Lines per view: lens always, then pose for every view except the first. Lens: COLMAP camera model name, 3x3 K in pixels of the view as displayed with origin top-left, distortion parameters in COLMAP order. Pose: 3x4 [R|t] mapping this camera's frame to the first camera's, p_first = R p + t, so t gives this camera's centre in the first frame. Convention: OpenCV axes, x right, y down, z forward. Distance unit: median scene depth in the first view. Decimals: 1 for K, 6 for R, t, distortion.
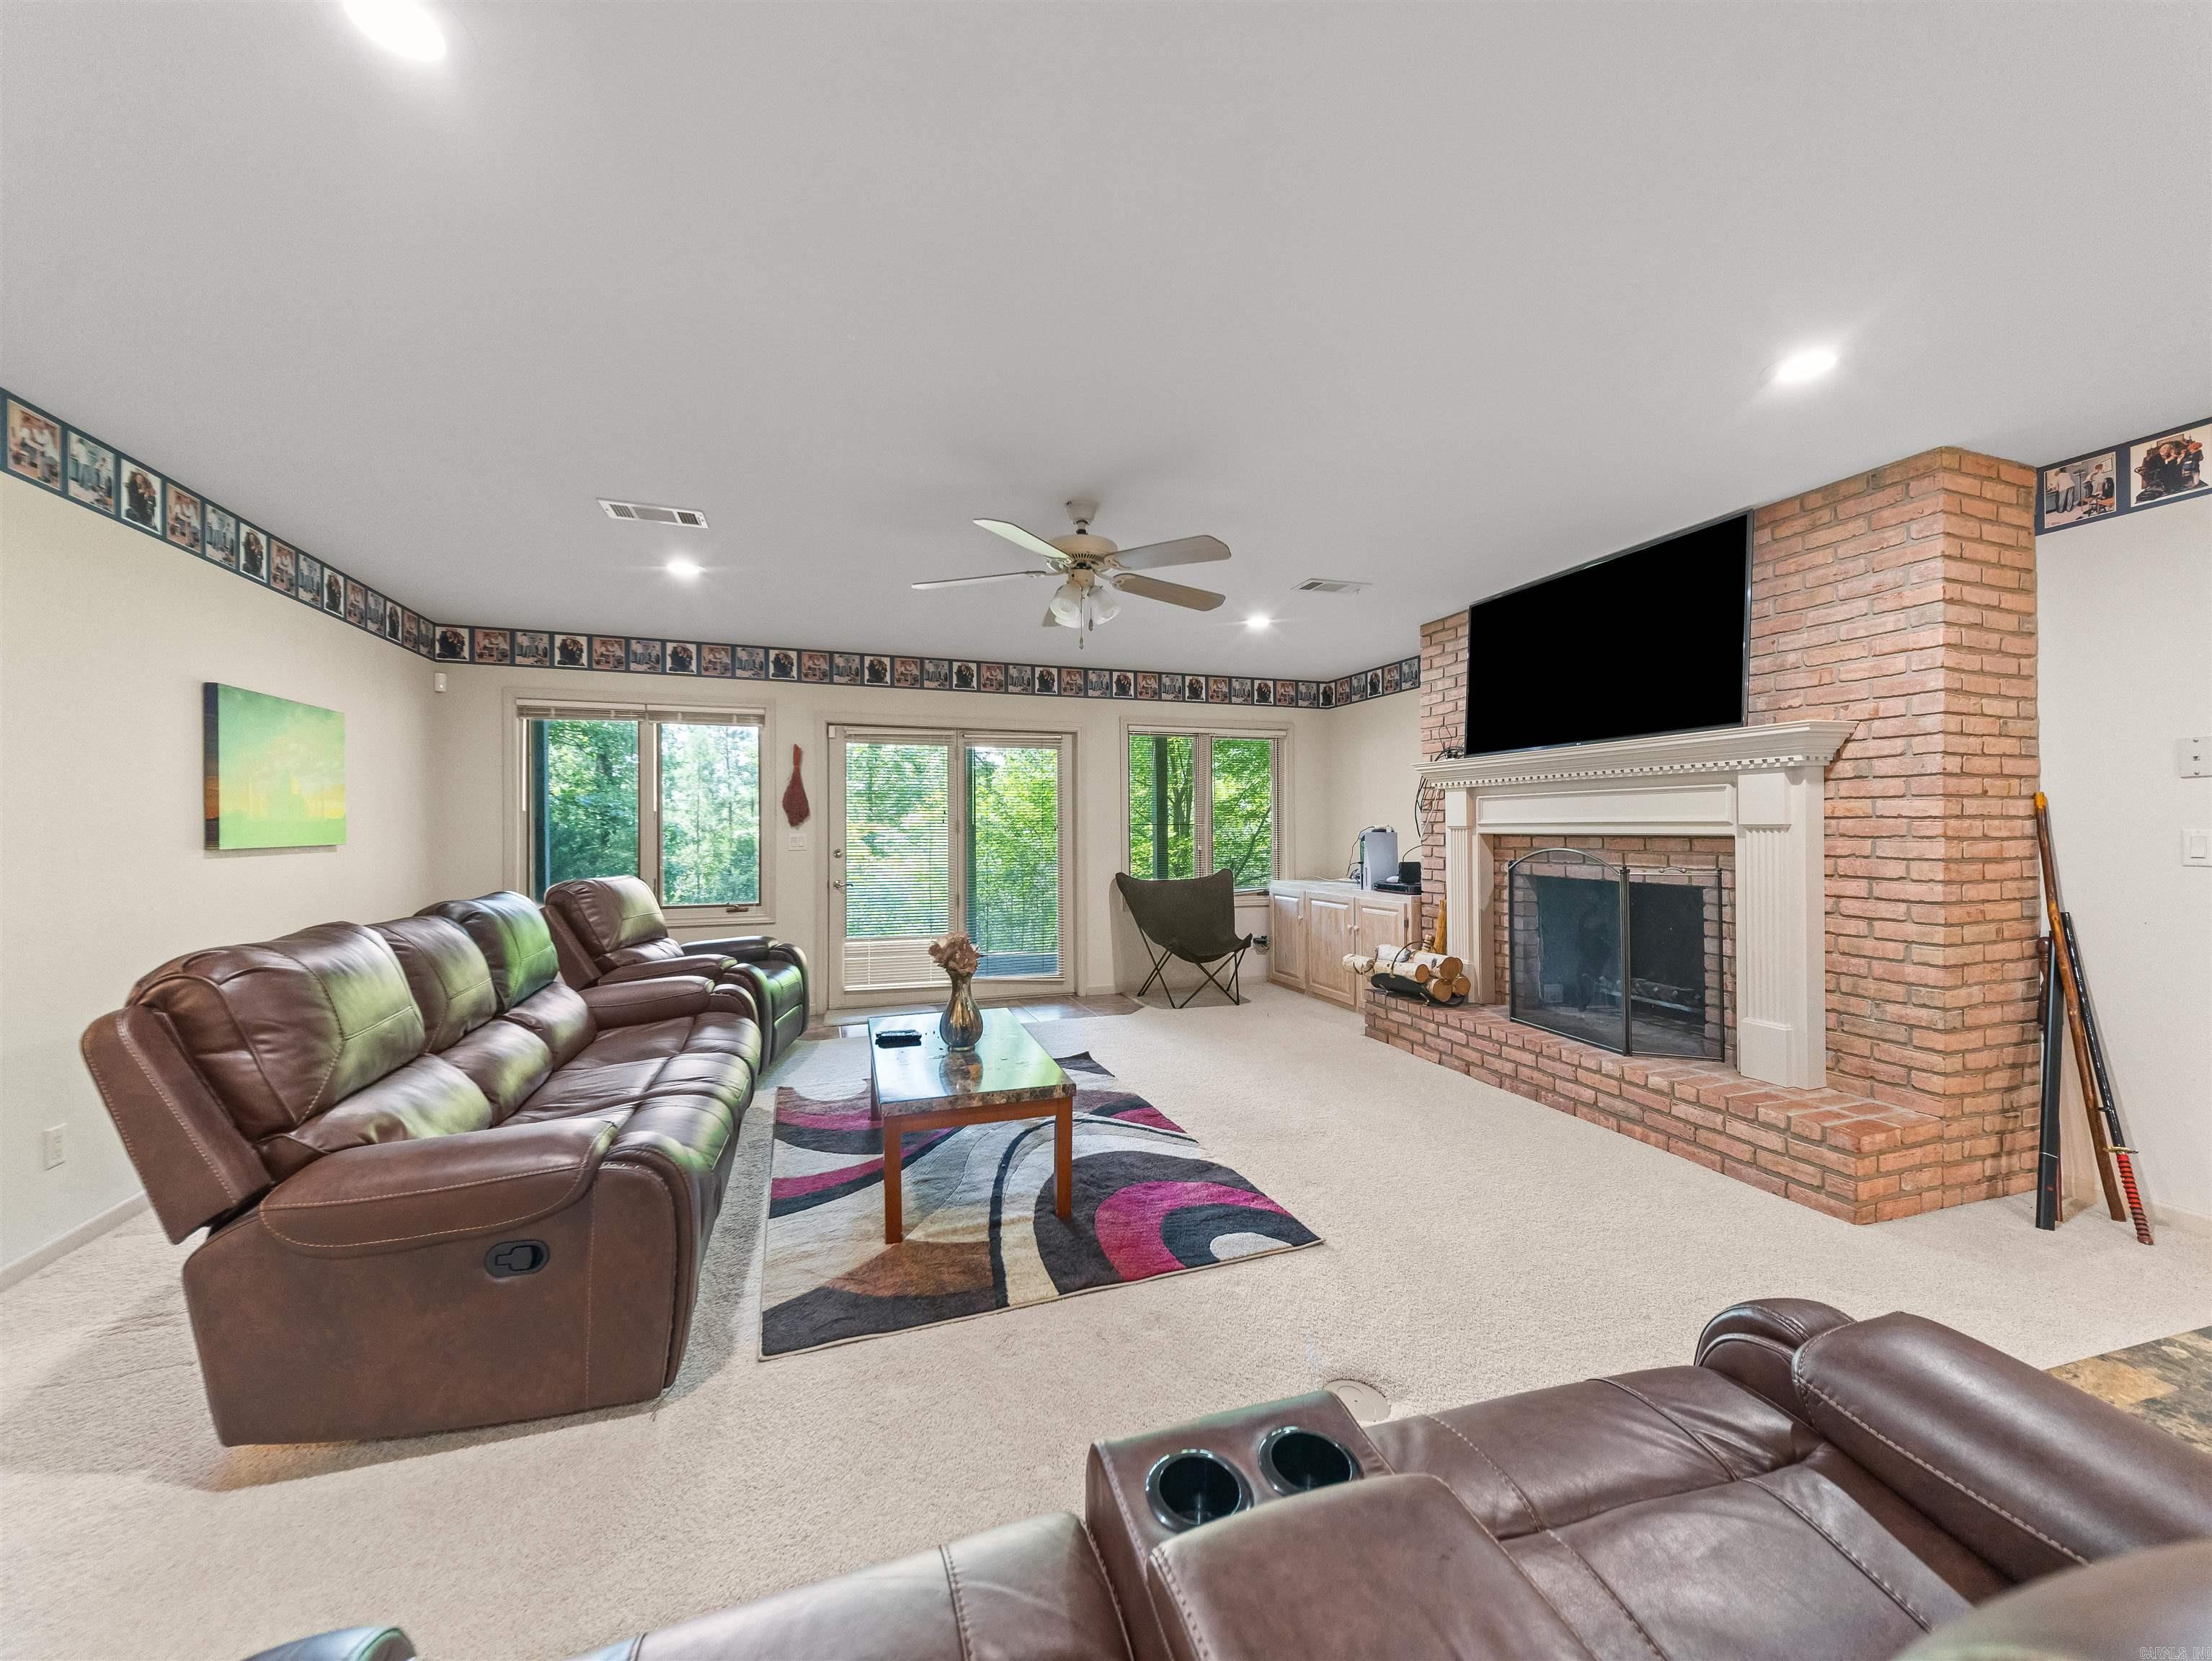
lens RADIAL K [[857.9, 0, 1108.5], [0, 857.9, 832.6], [0, 0, 1]] dist [0.028094, -0.005362]
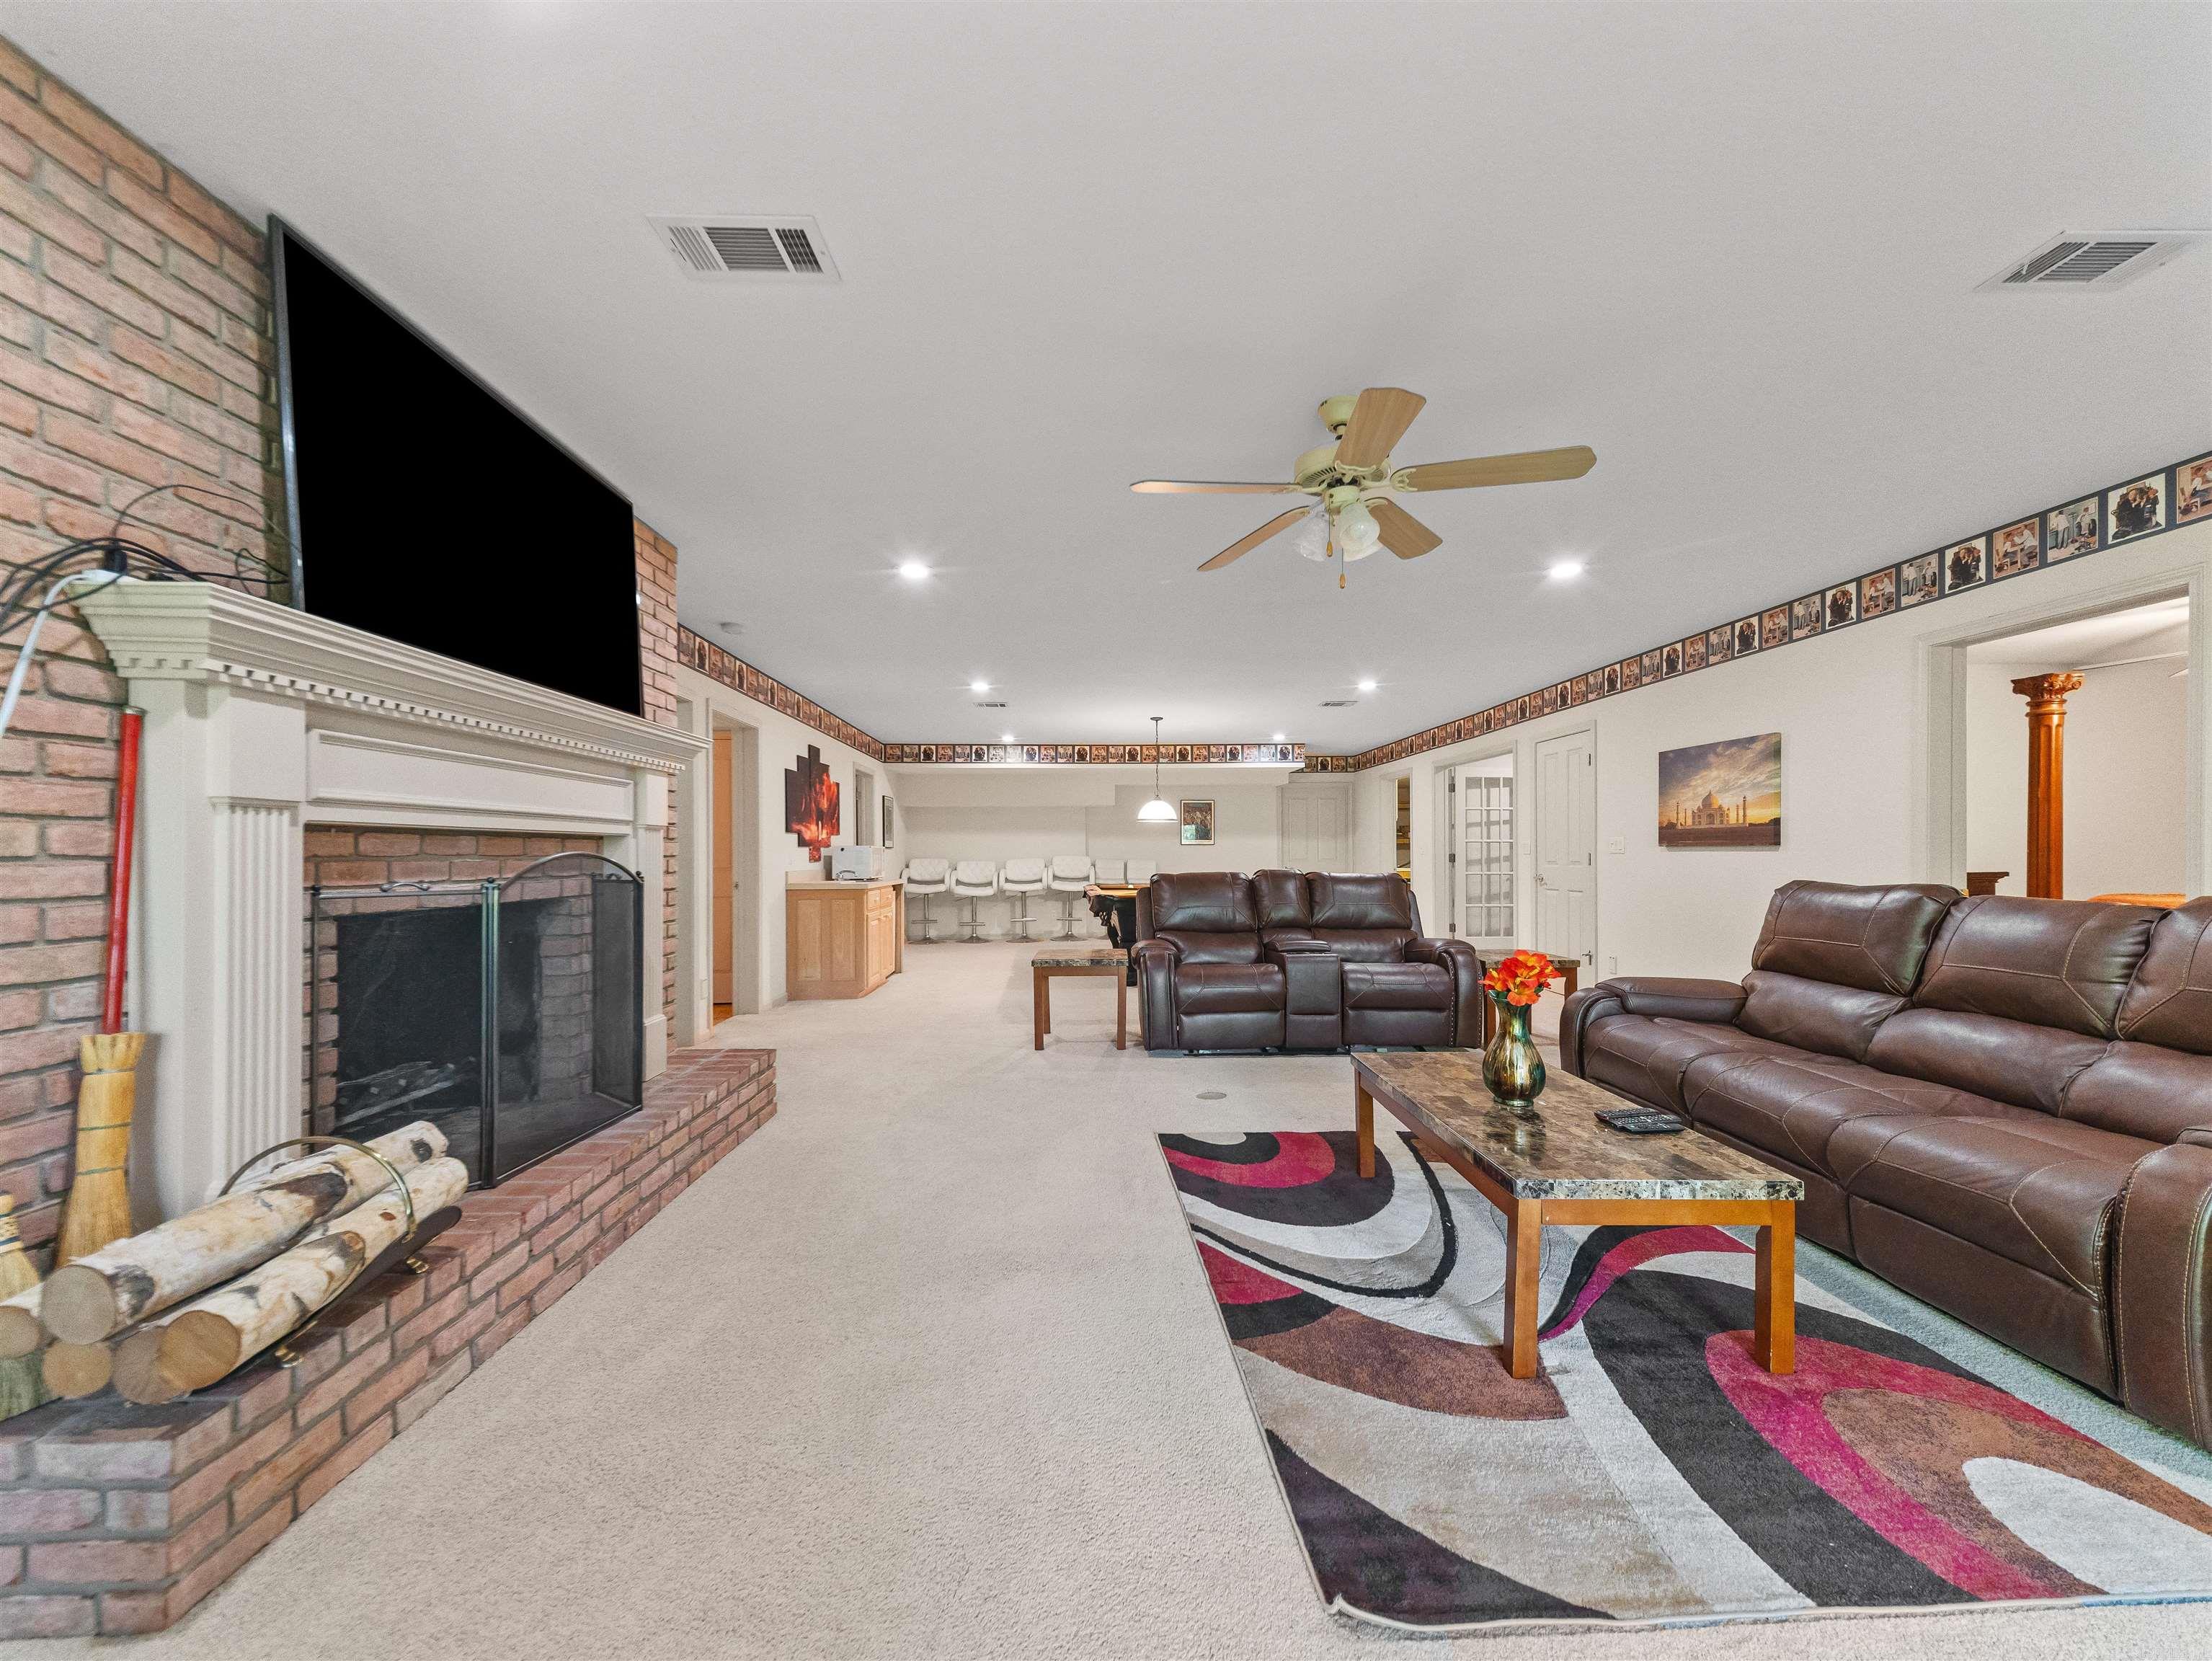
lens RADIAL K [[857.9, 0, 1101.3], [0, 857.9, 852.8], [0, 0, 1]] dist [0.028094, -0.005362]
pose [[-0.954517, 0.008574, 0.298034, -0.048521], [0.010062, 0.999943, 0.003458, 0.022986], [-0.297987, 0.006300, -0.954549, 1.676959]]
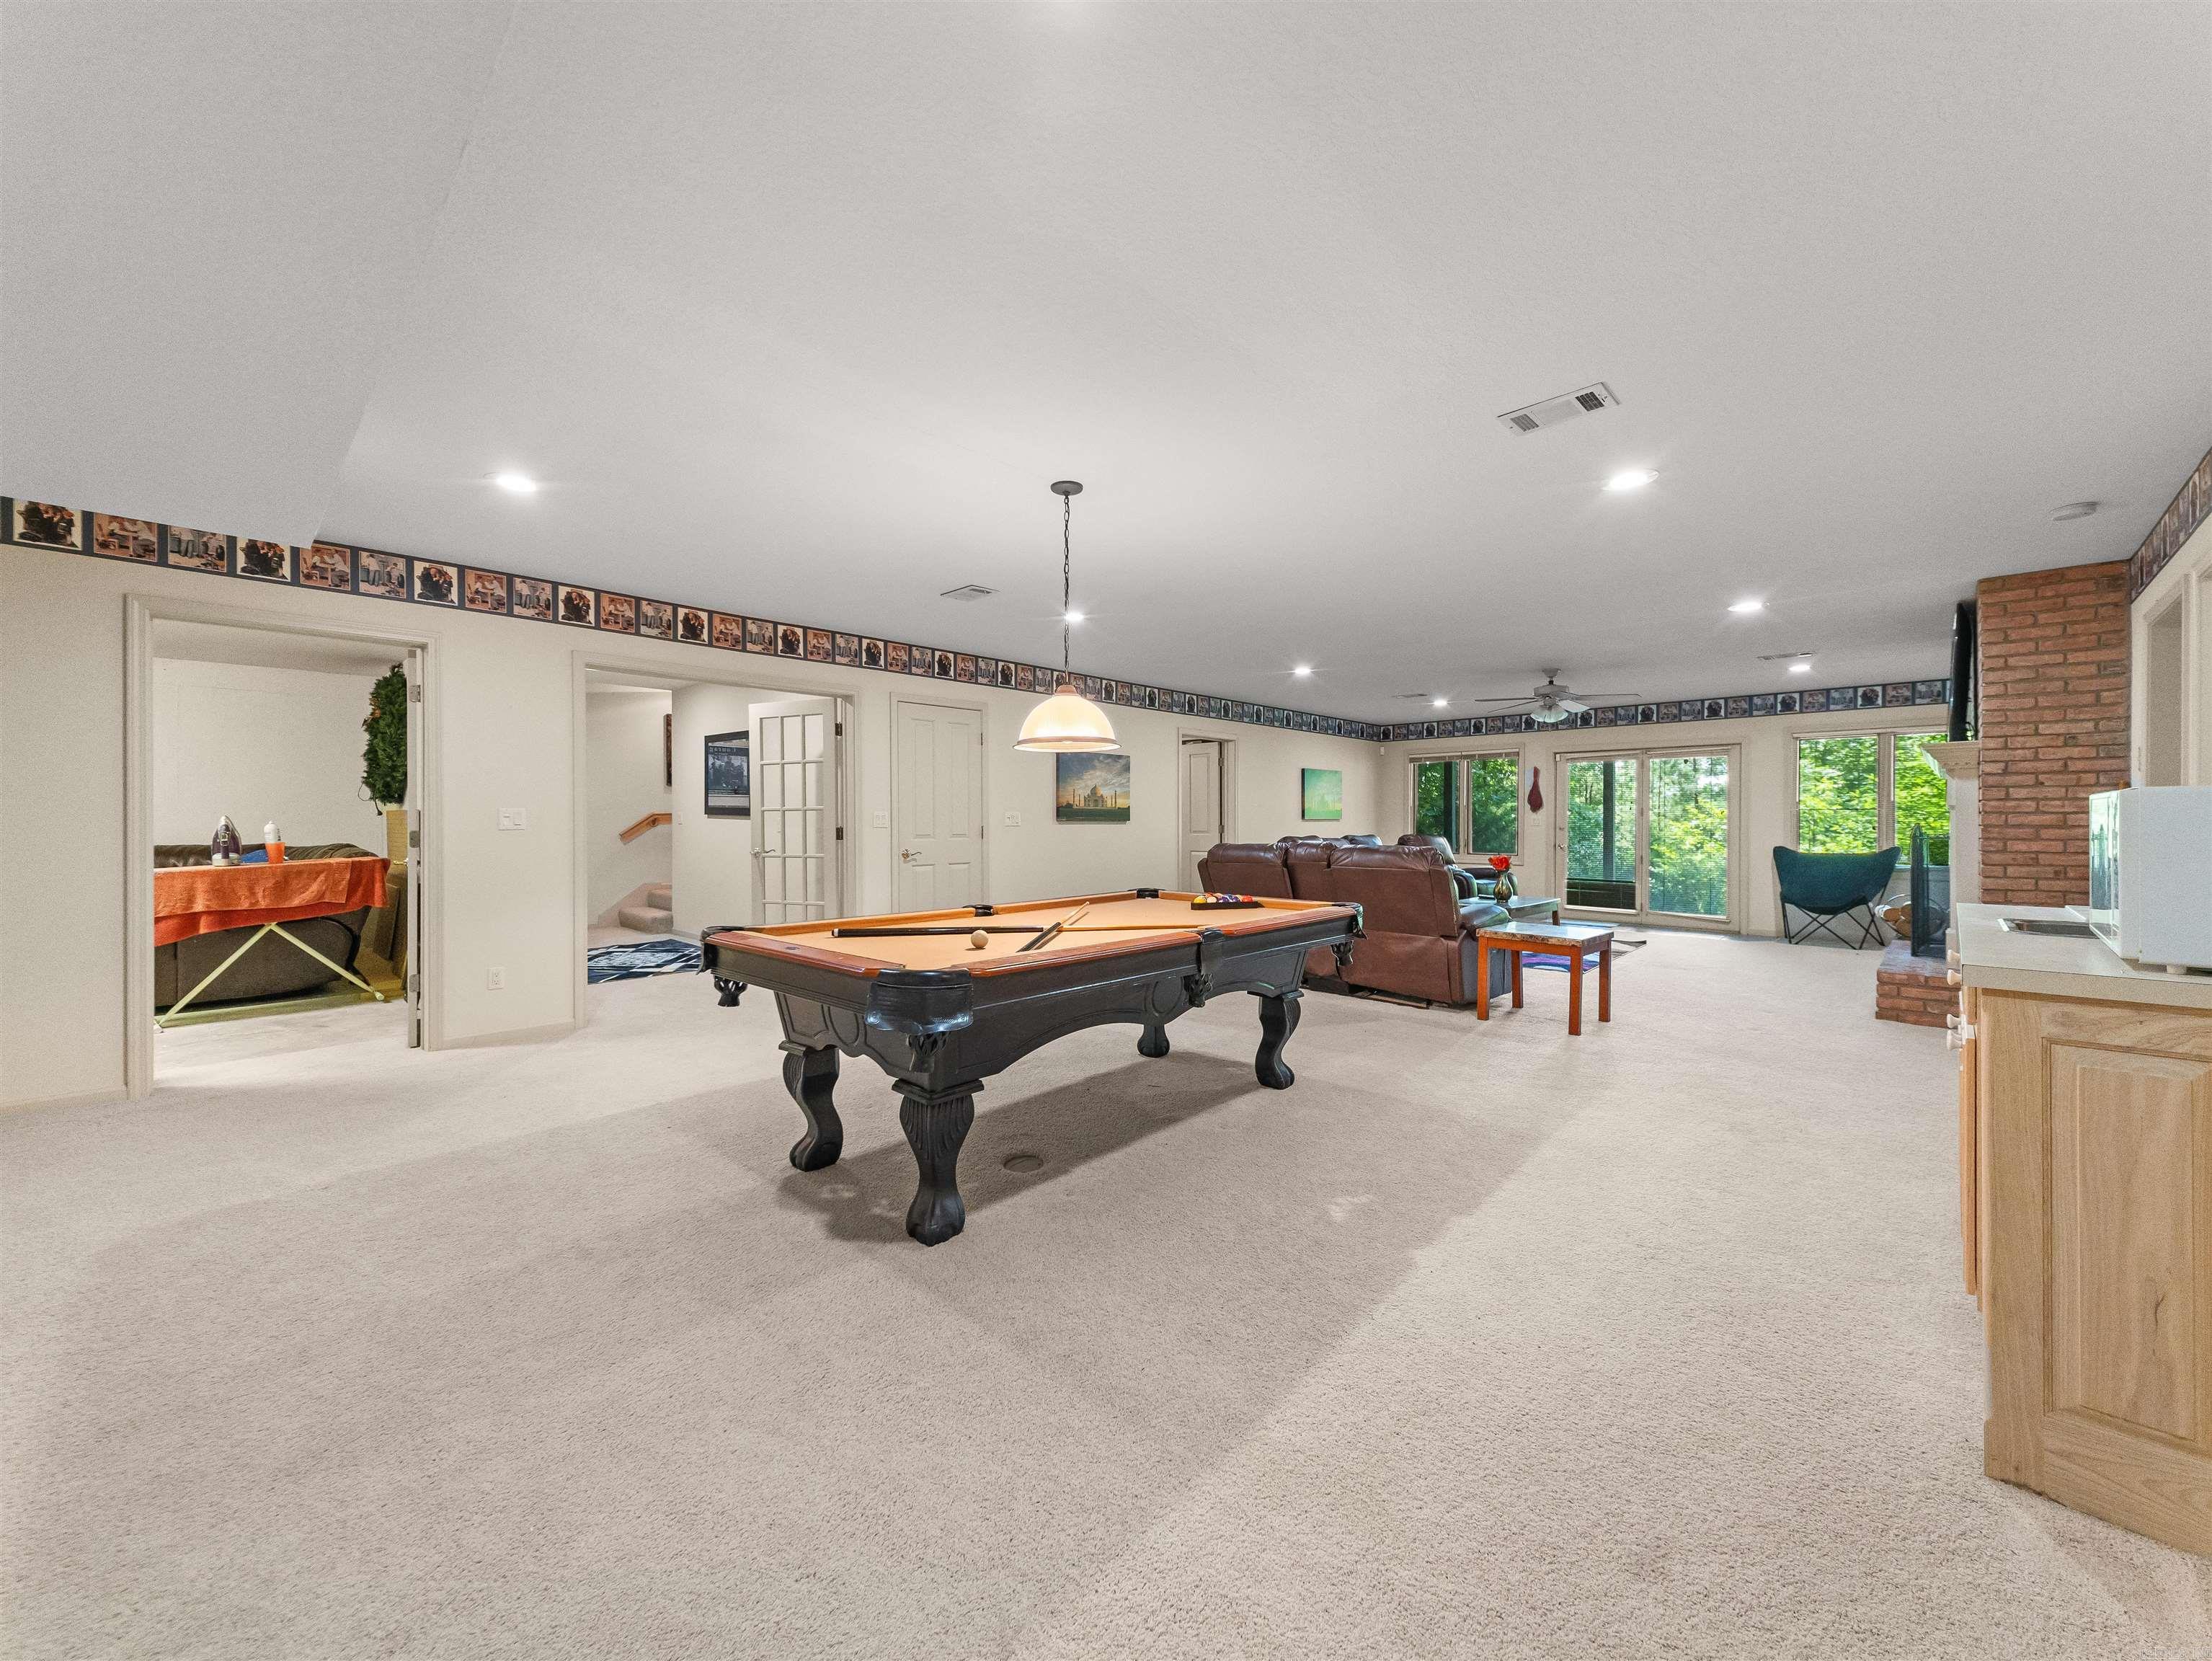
lens RADIAL K [[857.9, 0, 1106.3], [0, 857.9, 828.5], [0, 0, 1]] dist [0.028094, -0.005362]
pose [[0.459820, 0.009624, -0.887960, 1.352533], [-0.004755, 0.999954, 0.008375, 0.025315], [0.888000, 0.000371, 0.459844, -1.023124]]
